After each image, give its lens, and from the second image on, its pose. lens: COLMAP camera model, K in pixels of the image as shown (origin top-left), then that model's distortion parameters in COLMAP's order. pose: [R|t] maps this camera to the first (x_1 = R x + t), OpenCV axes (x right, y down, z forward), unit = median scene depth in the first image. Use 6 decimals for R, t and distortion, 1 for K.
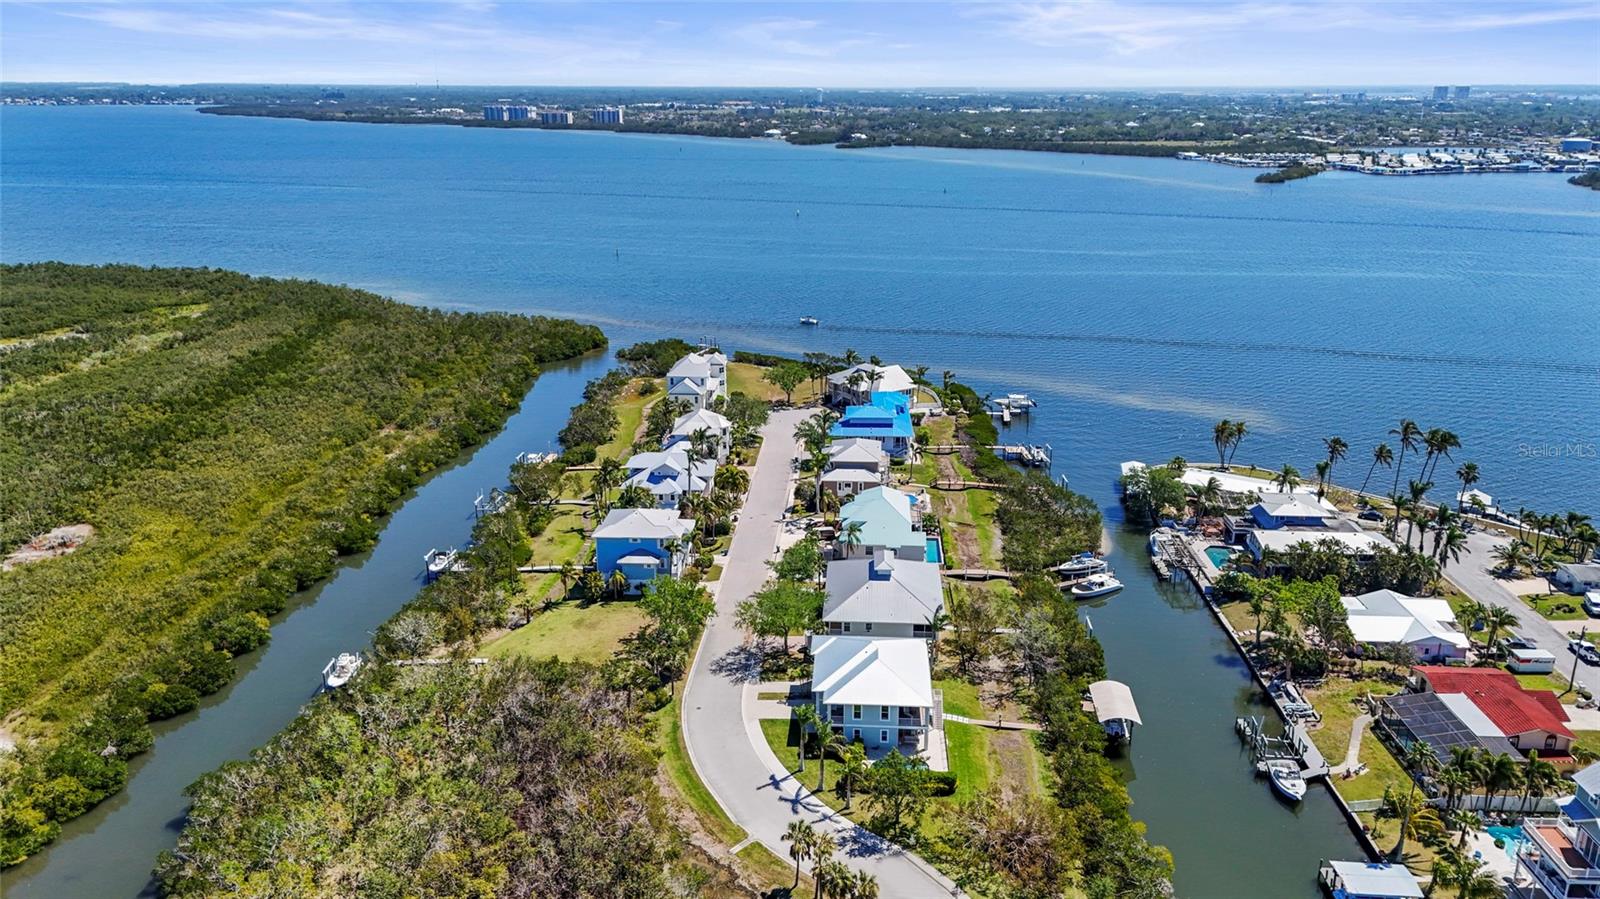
lens RADIAL K [[1208.8, 0, 803.6], [0, 1208.8, 413.7], [0, 0, 1]] dist [0.037848, 0.001319]
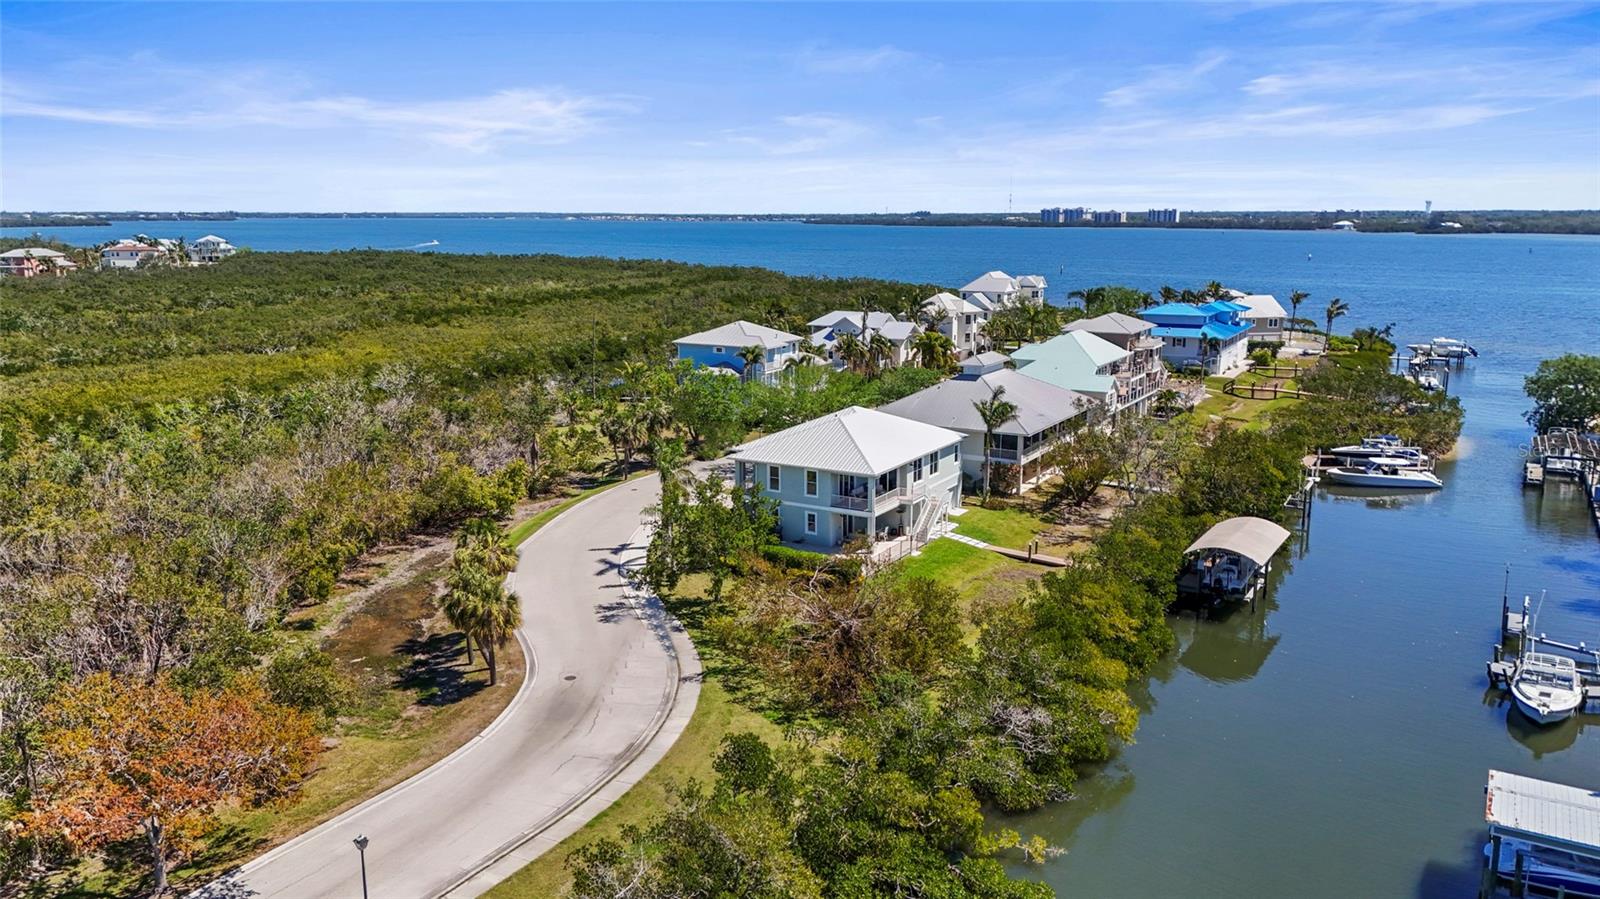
lens RADIAL K [[1187.4, 0, 791.3], [0, 1187.4, 417.4], [0, 0, 1]] dist [0.072601, -0.073716]
pose [[0.886852, 0.075364, -0.455867, 0.297292], [-0.119907, 0.990346, -0.069545, 0.226253], [0.446225, 0.116337, 0.887327, 0.386644]]
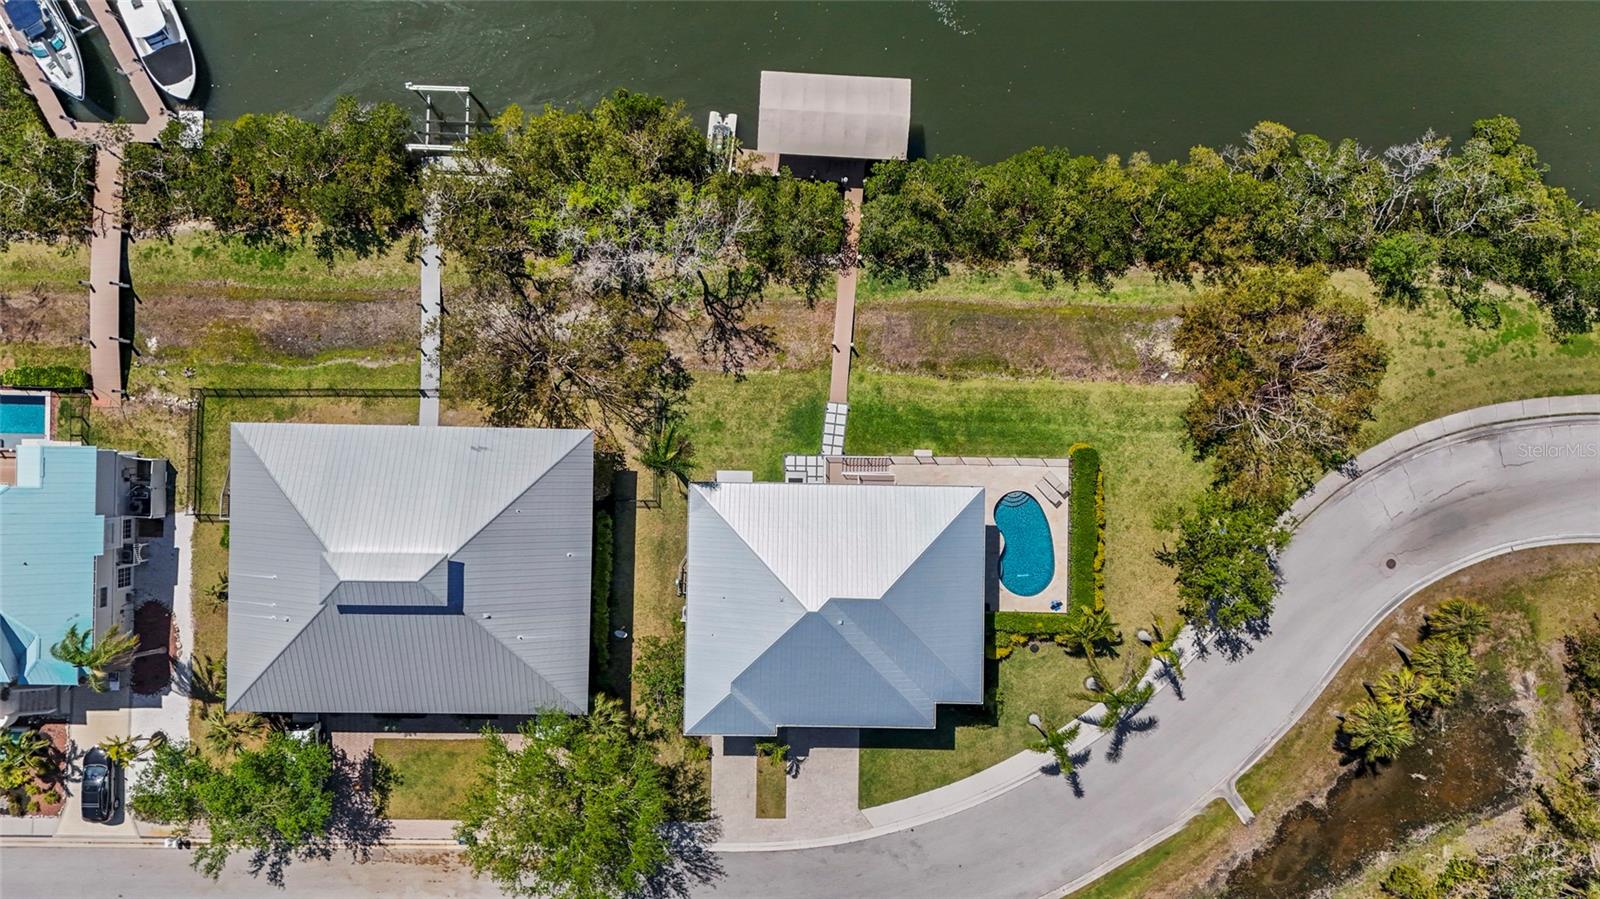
lens RADIAL K [[1187.4, 0, 791.3], [0, 1187.4, 417.4], [0, 0, 1]] dist [0.072601, -0.073716]
pose [[-0.036327, -0.999280, -0.010985, 0.127633], [0.242292, -0.019471, 0.970008, -0.230711], [-0.969523, 0.032576, 0.242825, 0.834042]]
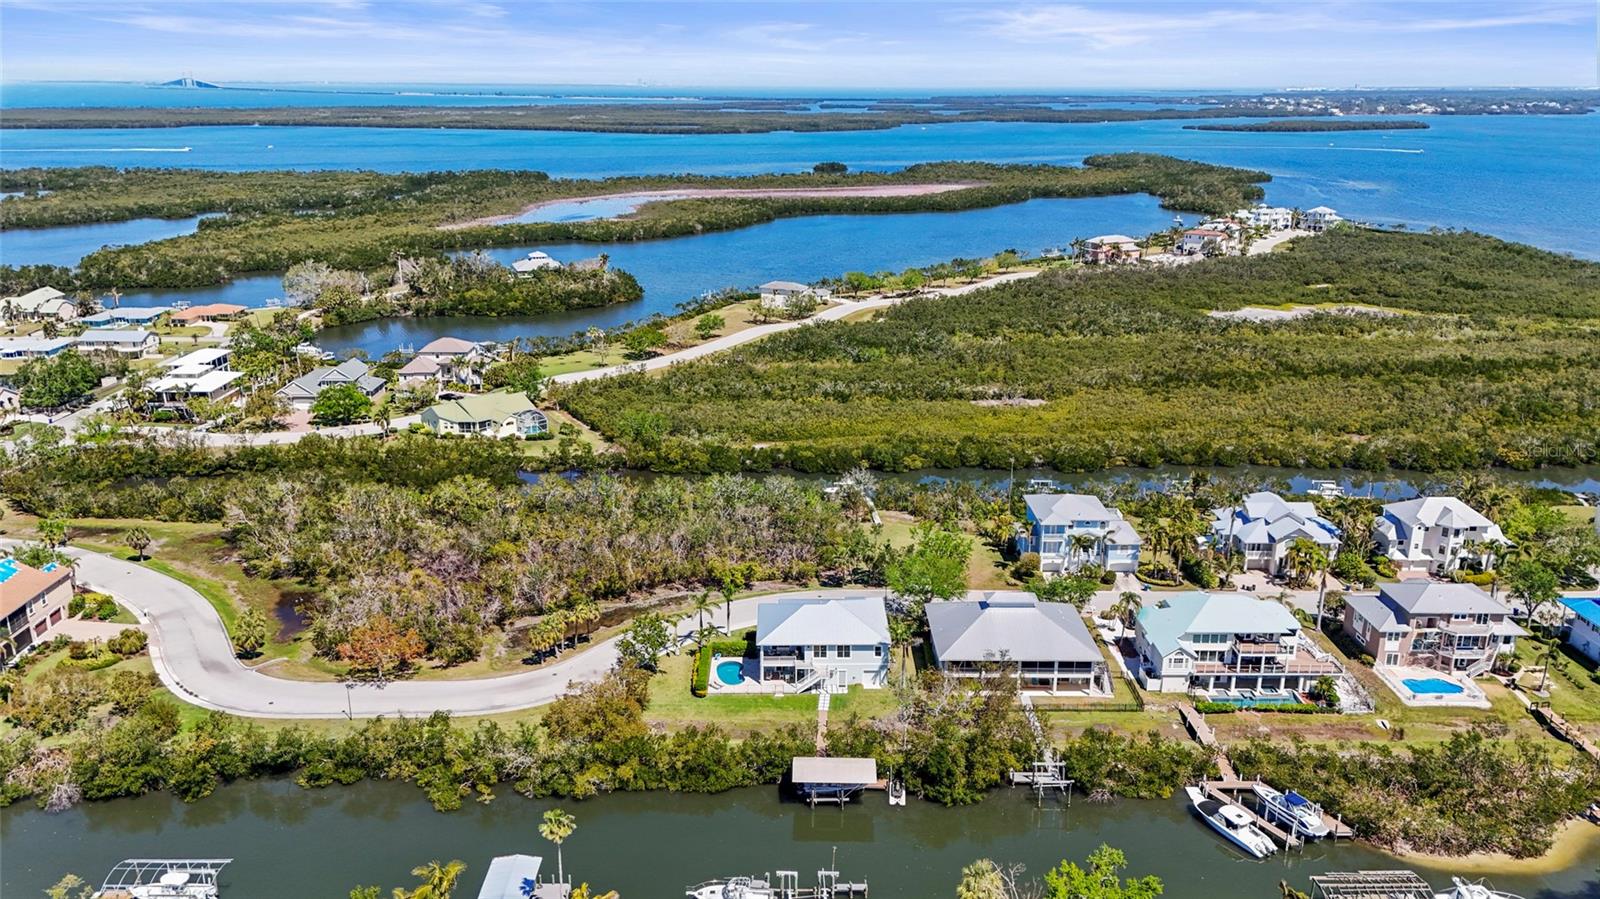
lens RADIAL K [[1187.4, 0, 791.3], [0, 1187.4, 417.4], [0, 0, 1]] dist [0.072601, -0.073716]
pose [[0.057893, 0.264736, -0.962582, 0.966813], [-0.264186, 0.933888, 0.240955, -0.197495], [0.962733, 0.240351, 0.124005, 0.735980]]
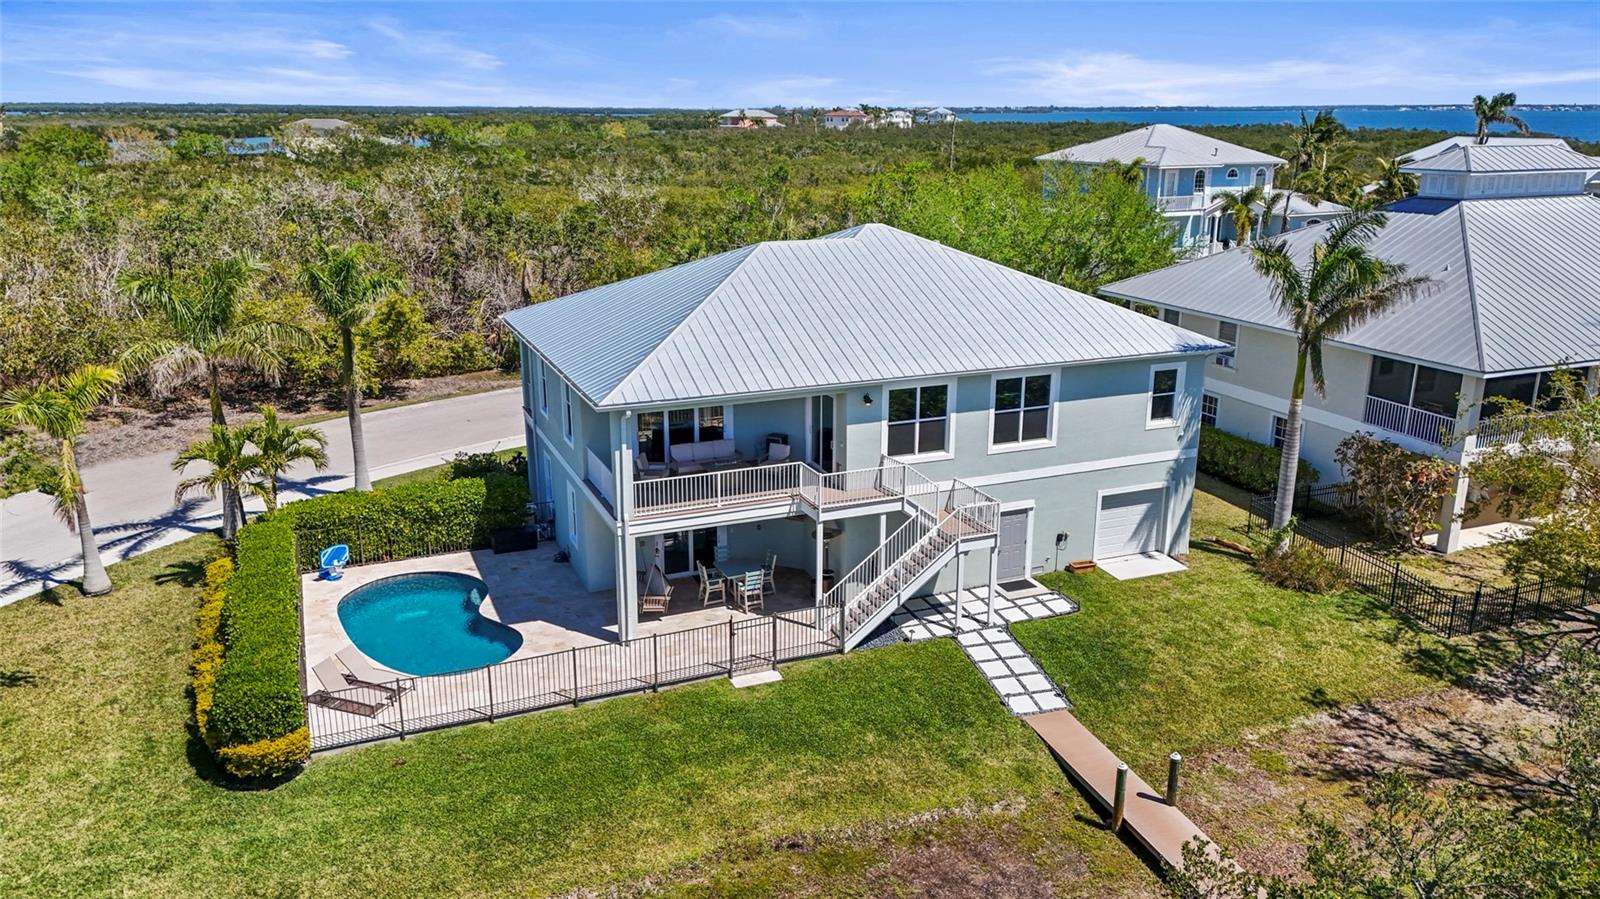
lens RADIAL K [[1187.4, 0, 791.3], [0, 1187.4, 417.4], [0, 0, 1]] dist [0.072601, -0.073716]
pose [[0.427170, 0.223574, -0.876094, 0.246837], [-0.239447, 0.962324, 0.128829, 0.184827], [0.871889, 0.154747, 0.464610, 0.819638]]
